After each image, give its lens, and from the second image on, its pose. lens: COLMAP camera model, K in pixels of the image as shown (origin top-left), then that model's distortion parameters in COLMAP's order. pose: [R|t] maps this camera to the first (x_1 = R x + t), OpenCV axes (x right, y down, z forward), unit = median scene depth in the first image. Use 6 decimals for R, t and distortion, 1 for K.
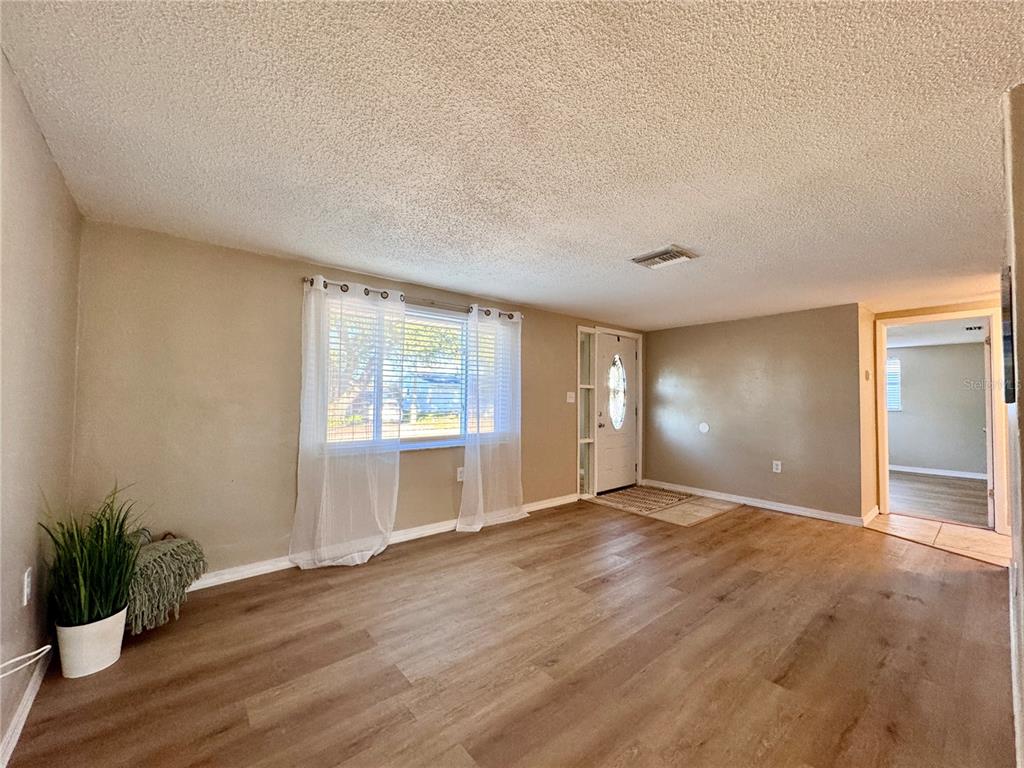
lens RADIAL K [[408.6, 0, 510.8], [0, 408.6, 386.4], [0, 0, 1]] dist [-0.000446, -0.000638]
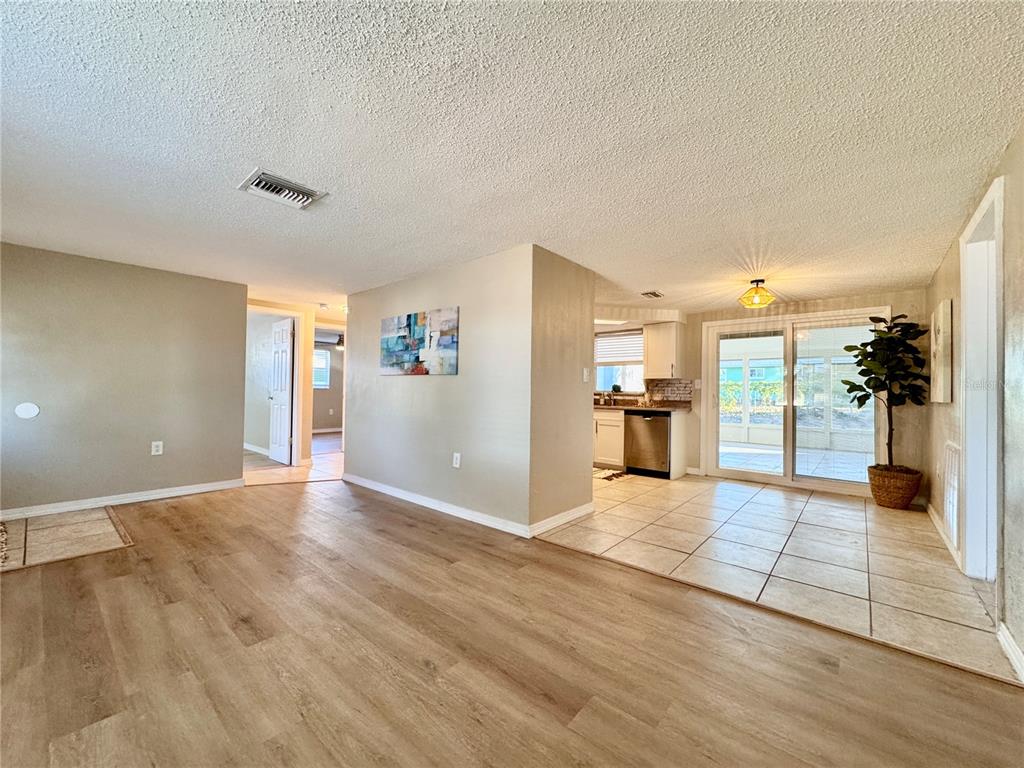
lens RADIAL K [[408.6, 0, 511.1], [0, 408.6, 383.7], [0, 0, 1]] dist [-0.000446, -0.000638]
pose [[-0.160879, 0.001246, 0.986973, -0.451309], [-0.043089, 0.999037, -0.008285, 0.050952], [-0.986033, -0.043861, -0.160671, 0.581081]]
